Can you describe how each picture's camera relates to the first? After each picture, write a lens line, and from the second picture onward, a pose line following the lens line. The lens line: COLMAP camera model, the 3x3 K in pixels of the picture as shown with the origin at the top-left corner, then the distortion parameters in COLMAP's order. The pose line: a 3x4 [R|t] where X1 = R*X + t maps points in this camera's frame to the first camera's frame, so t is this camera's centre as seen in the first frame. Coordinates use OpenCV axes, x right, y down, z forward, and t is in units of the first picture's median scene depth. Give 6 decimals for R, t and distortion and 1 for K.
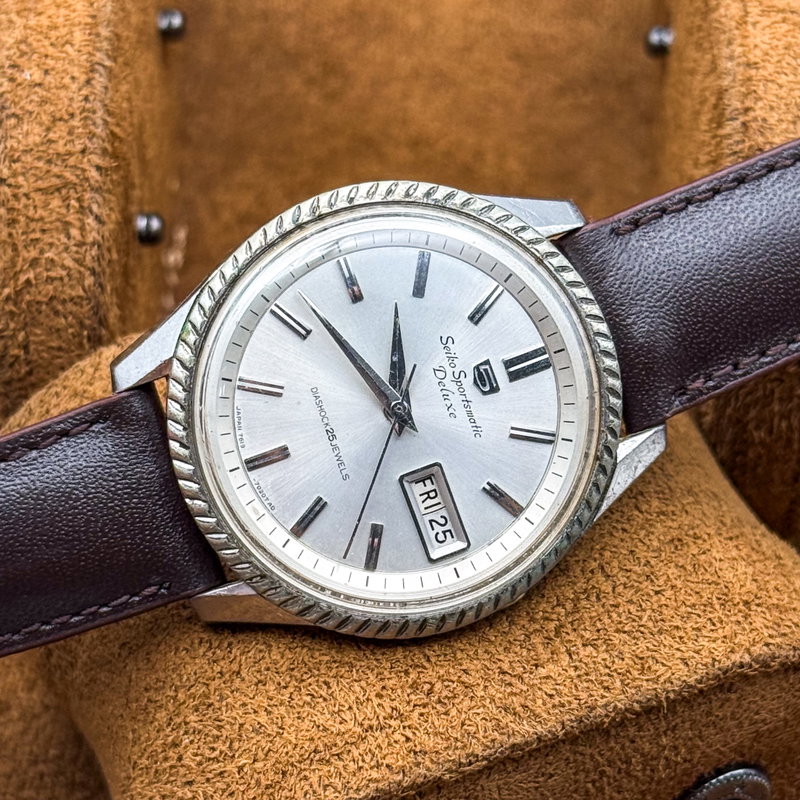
lens RADIAL K [[2561.4, 0, 400.0], [0, 2561.4, 400.0], [0, 0, 1]] dist [-0.175206, 2.469856]
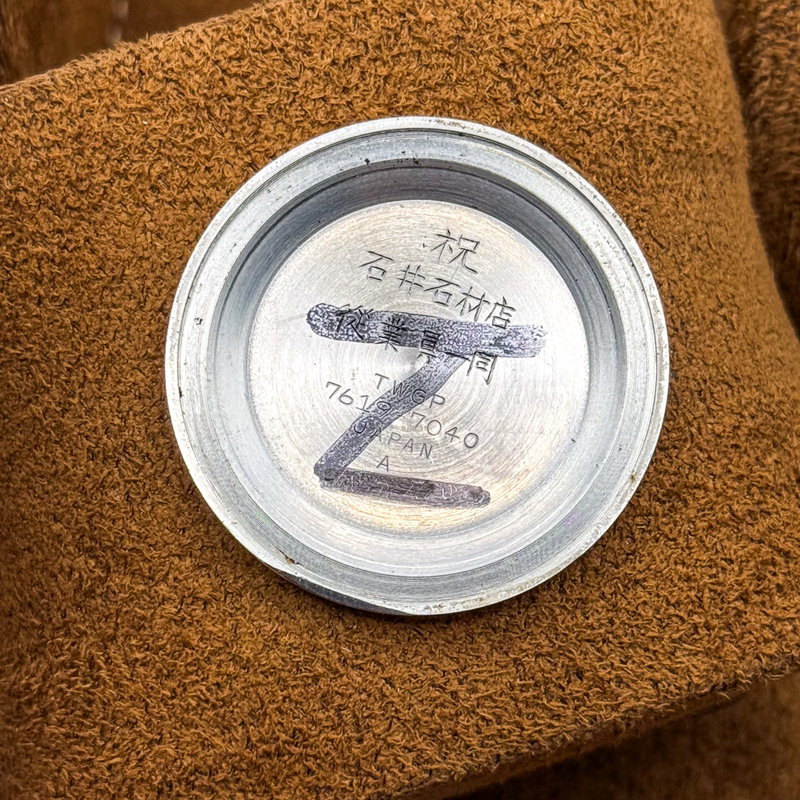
lens RADIAL K [[2561.4, 0, 400.0], [0, 2561.4, 400.0], [0, 0, 1]] dist [-0.175206, 2.469856]
pose [[0.996835, 0.078709, 0.011197, 0.013215], [-0.070966, 0.817448, 0.571613, -0.435532], [0.035838, -0.570599, 0.820447, 0.374444]]
